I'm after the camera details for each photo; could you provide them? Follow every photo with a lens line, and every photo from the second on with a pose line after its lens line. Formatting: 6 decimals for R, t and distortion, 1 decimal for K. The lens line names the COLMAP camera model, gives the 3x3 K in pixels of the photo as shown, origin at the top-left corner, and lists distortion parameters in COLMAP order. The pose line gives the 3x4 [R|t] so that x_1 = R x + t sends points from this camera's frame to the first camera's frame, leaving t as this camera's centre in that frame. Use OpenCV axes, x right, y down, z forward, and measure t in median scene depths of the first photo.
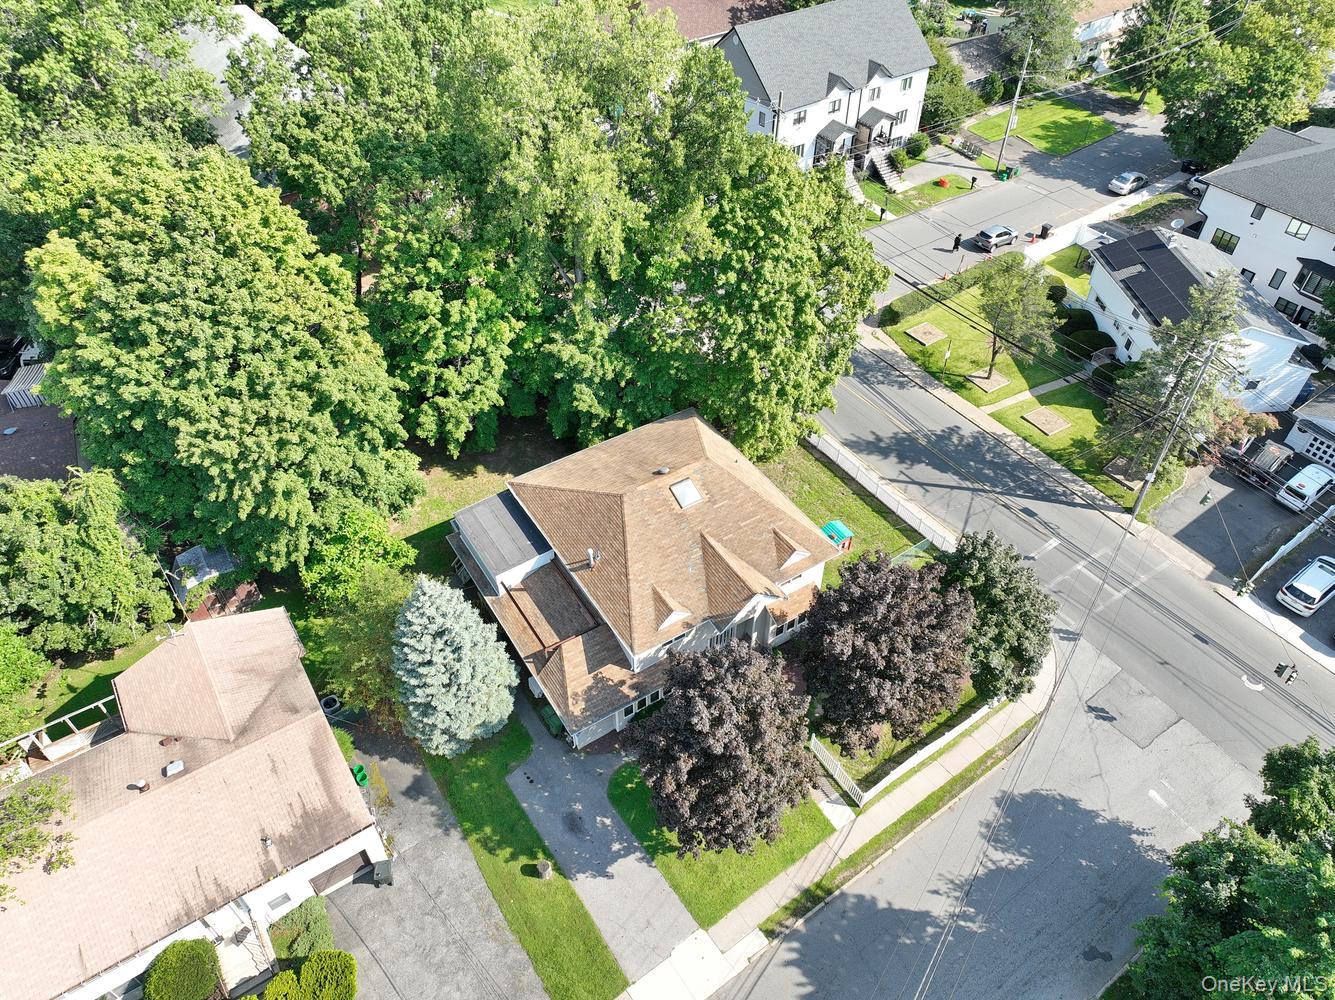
lens RADIAL K [[925.4, 0, 667.6], [0, 925.4, 501.0], [0, 0, 1]] dist [-0.001600, -0.000038]
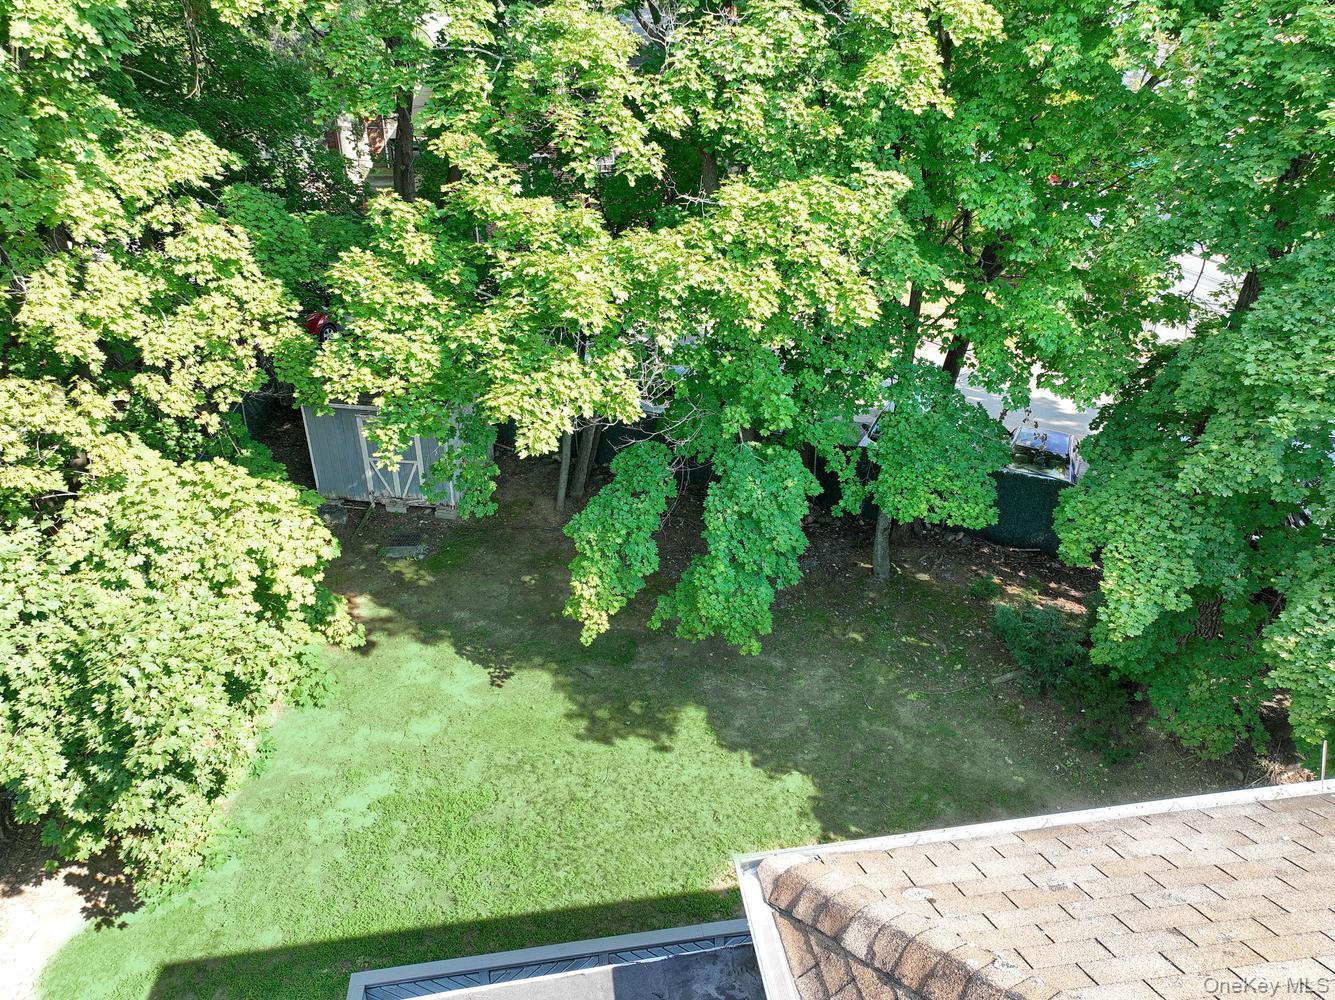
lens RADIAL K [[936.8, 0, 669.7], [0, 936.8, 498.5], [0, 0, 1]] dist [-0.001877, -0.000303]
pose [[0.914361, 0.183938, -0.360709, -0.130843], [-0.284002, 0.926314, -0.247557, -0.026407], [0.288595, 0.328798, 0.899225, 0.765153]]
